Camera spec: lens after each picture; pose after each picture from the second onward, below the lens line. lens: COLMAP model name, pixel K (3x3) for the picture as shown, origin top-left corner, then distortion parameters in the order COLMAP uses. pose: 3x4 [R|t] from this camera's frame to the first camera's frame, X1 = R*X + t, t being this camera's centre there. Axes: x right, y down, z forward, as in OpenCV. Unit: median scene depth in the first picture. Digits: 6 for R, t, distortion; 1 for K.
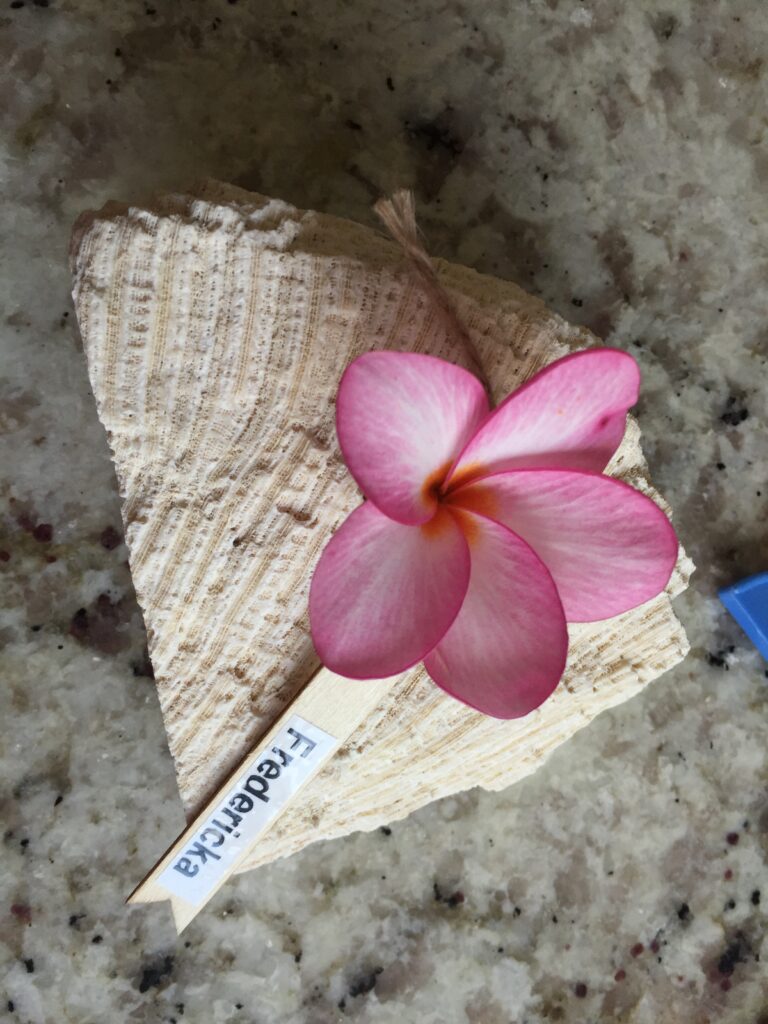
lens RADIAL K [[850.4, 0, 384.0], [0, 850.4, 512.0], [0, 0, 1]] dist [0.050501, -0.076743]
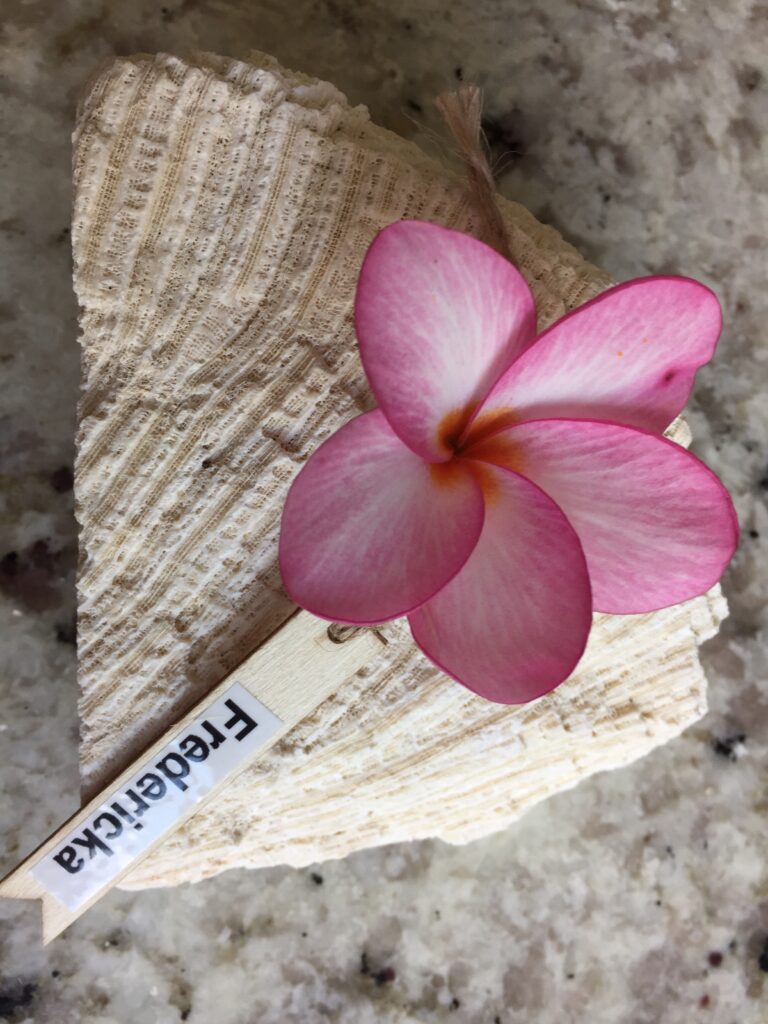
lens RADIAL K [[877.3, 0, 384.0], [0, 877.3, 512.0], [0, 0, 1]] dist [0.054327, -0.108000]
pose [[0.985499, 0.169458, 0.008711, -0.001609], [-0.167666, 0.980399, -0.103473, 0.130439], [-0.026074, 0.100512, 0.994594, 0.133058]]
